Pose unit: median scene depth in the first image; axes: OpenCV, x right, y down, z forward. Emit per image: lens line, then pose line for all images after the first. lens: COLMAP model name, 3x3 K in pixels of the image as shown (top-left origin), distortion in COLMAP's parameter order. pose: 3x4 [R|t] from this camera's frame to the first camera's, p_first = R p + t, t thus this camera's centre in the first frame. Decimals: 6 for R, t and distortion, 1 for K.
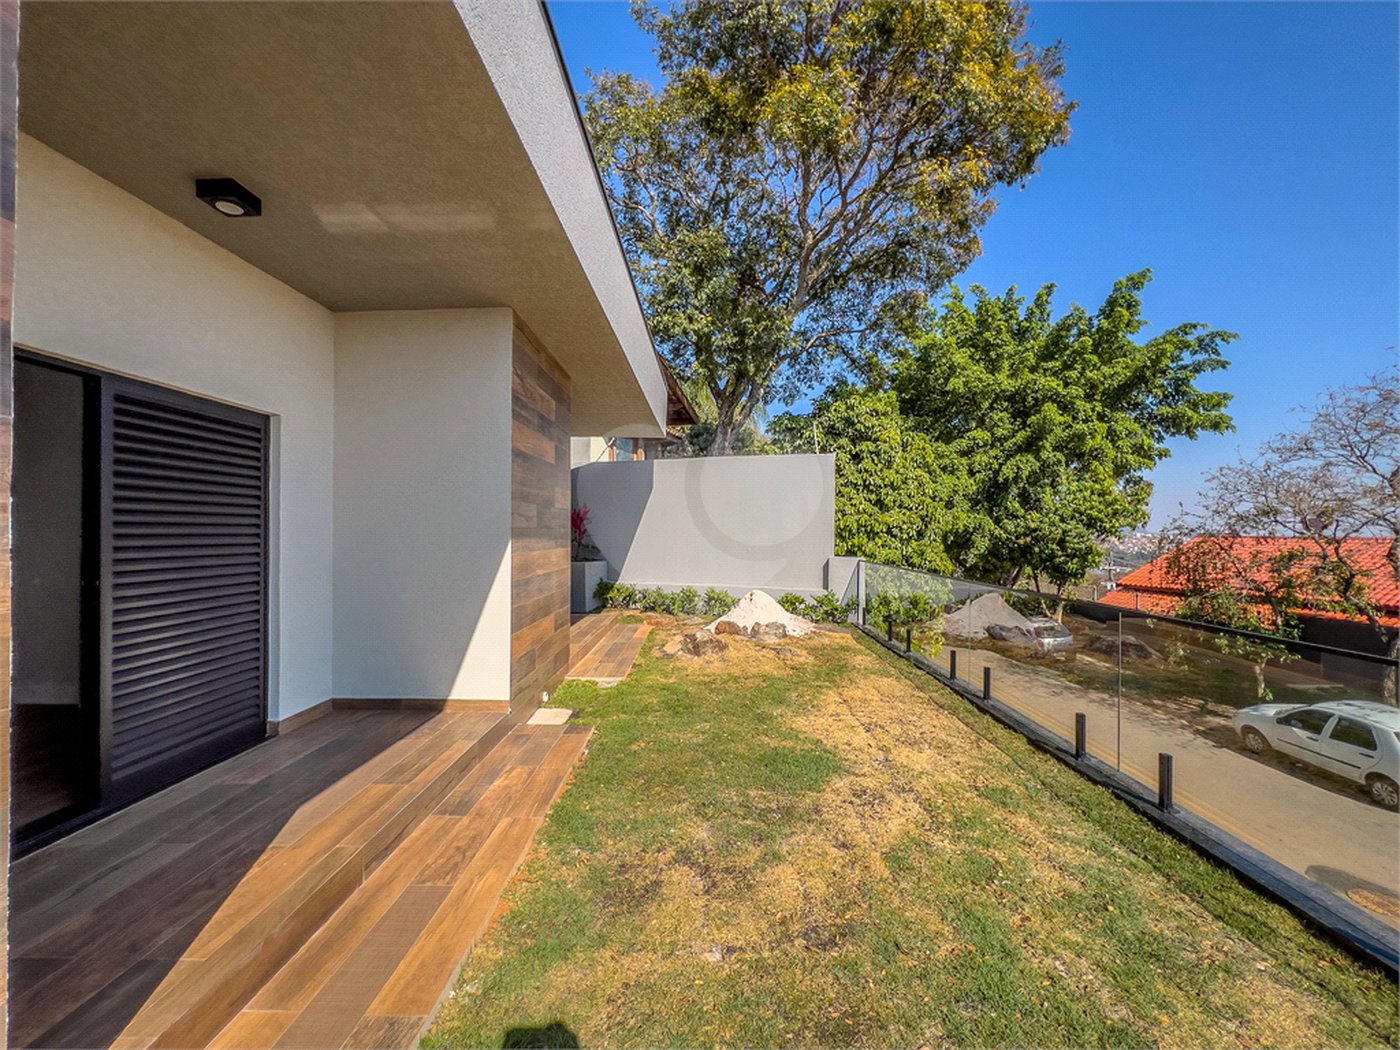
lens RADIAL K [[570.2, 0, 703.0], [0, 570.2, 527.1], [0, 0, 1]] dist [-0.002500, 0.000744]
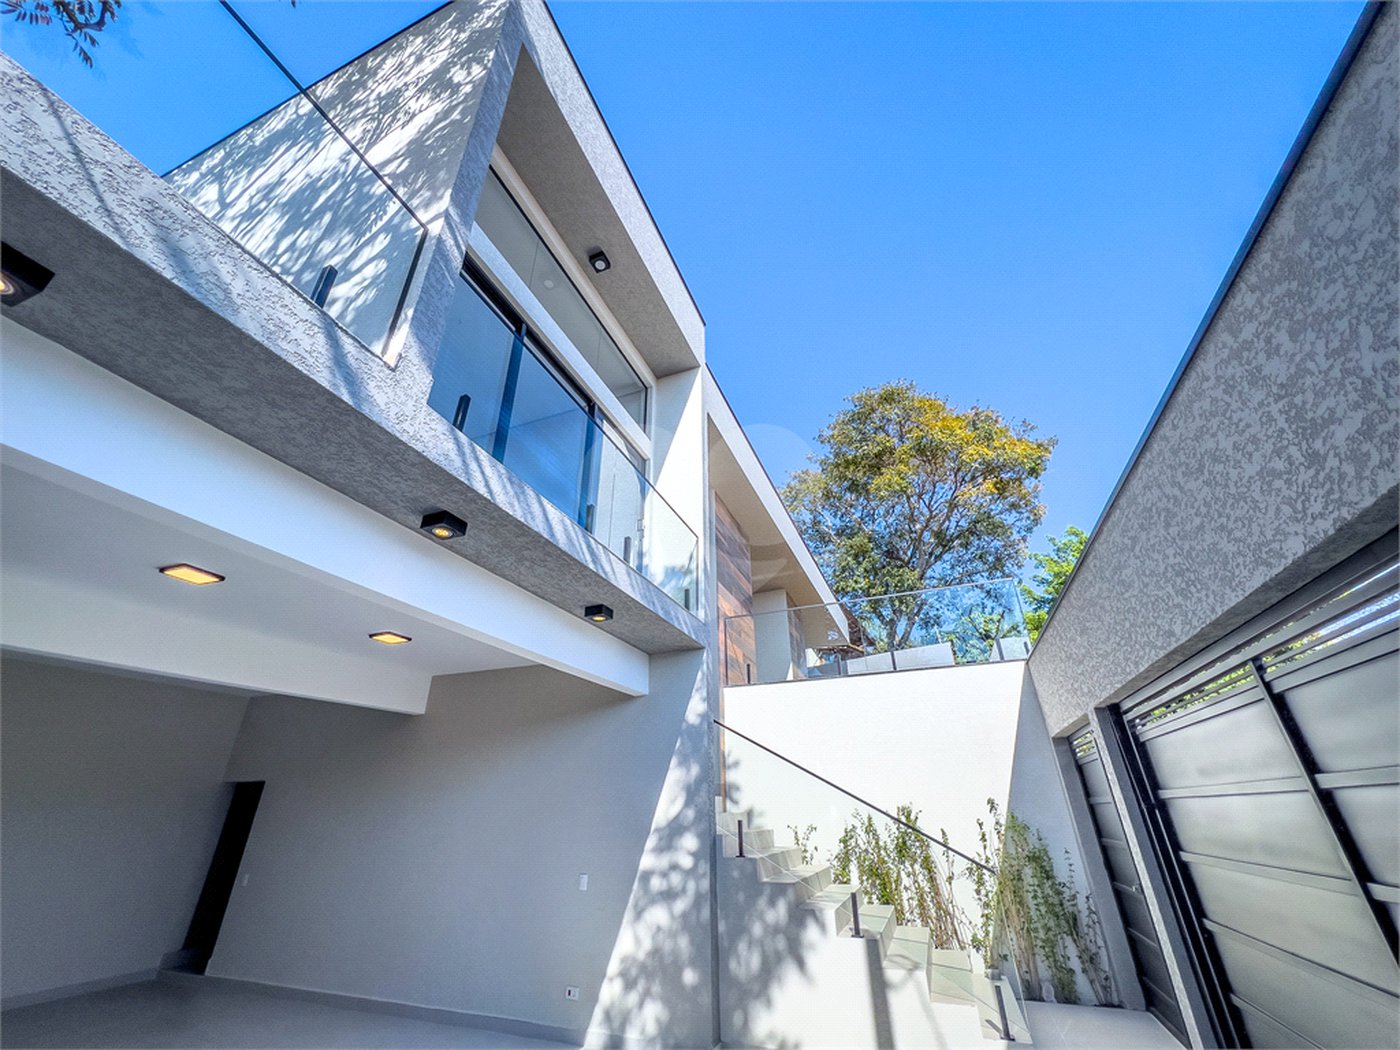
lens RADIAL K [[567.5, 0, 706.2], [0, 567.5, 512.3], [0, 0, 1]] dist [-0.001307, 0.000267]
pose [[0.931798, -0.185145, -0.312208, 0.406887], [0.021258, 0.886489, -0.462260, 0.763981], [0.362354, 0.424097, 0.829965, -2.227381]]
